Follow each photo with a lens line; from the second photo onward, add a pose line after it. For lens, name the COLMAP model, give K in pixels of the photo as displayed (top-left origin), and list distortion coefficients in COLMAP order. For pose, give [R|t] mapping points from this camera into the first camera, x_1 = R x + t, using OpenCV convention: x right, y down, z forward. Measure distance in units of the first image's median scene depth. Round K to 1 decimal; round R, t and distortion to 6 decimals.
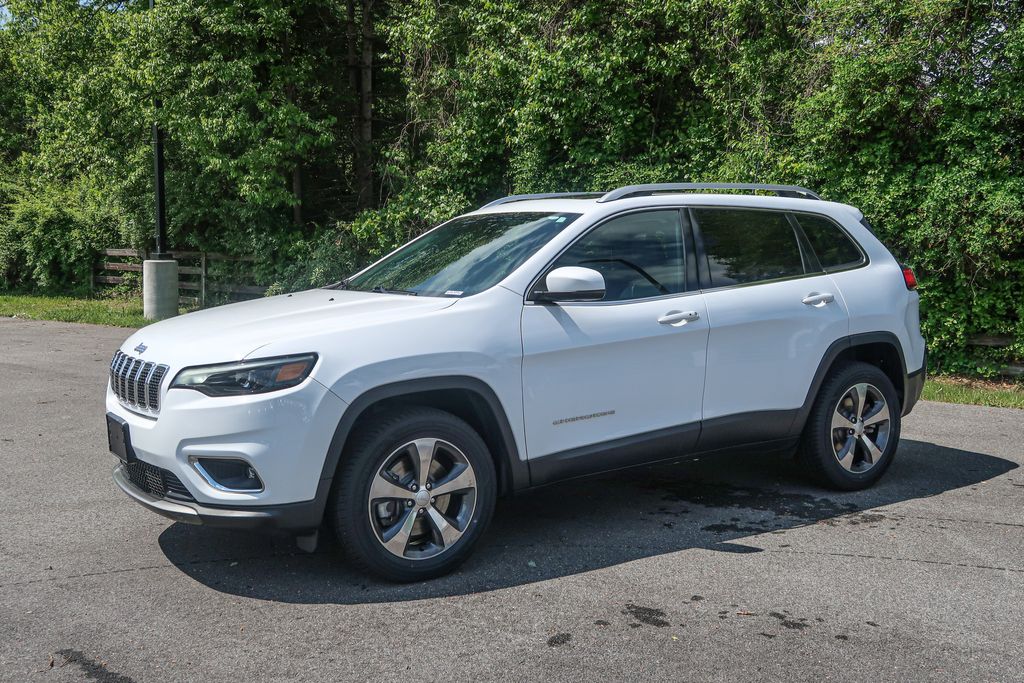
lens RADIAL K [[1022.0, 0, 512.0], [0, 1022.0, 341.5], [0, 0, 1]] dist [-0.000512, -0.001487]
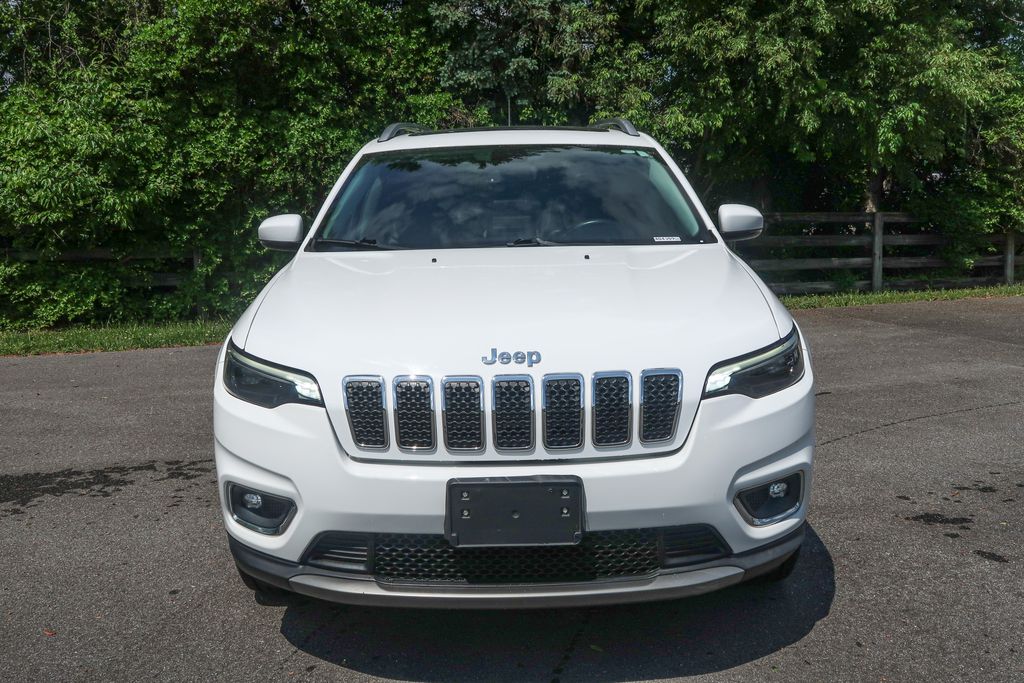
lens RADIAL K [[997.2, 0, 511.5], [0, 997.2, 345.9], [0, 0, 1]] dist [0.005881, -0.004268]
pose [[0.556556, -0.138384, 0.819204, -0.305016], [0.091945, 0.990233, 0.104808, -0.022303], [-0.825707, 0.016990, 0.563843, 0.243183]]
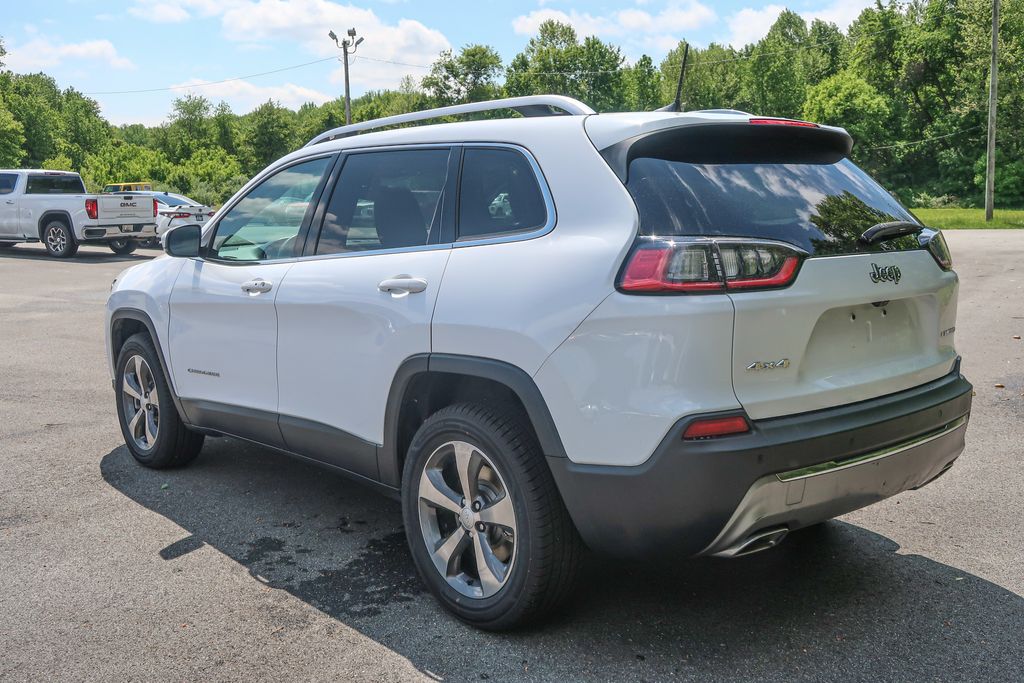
lens RADIAL K [[998.8, 0, 514.5], [0, 998.8, 344.8], [0, 0, 1]] dist [0.002995, -0.007579]
pose [[0.130859, 0.141963, -0.981184, 0.416816], [-0.076683, 0.988179, 0.132748, -0.041880], [0.988431, 0.057868, 0.140198, 0.446202]]
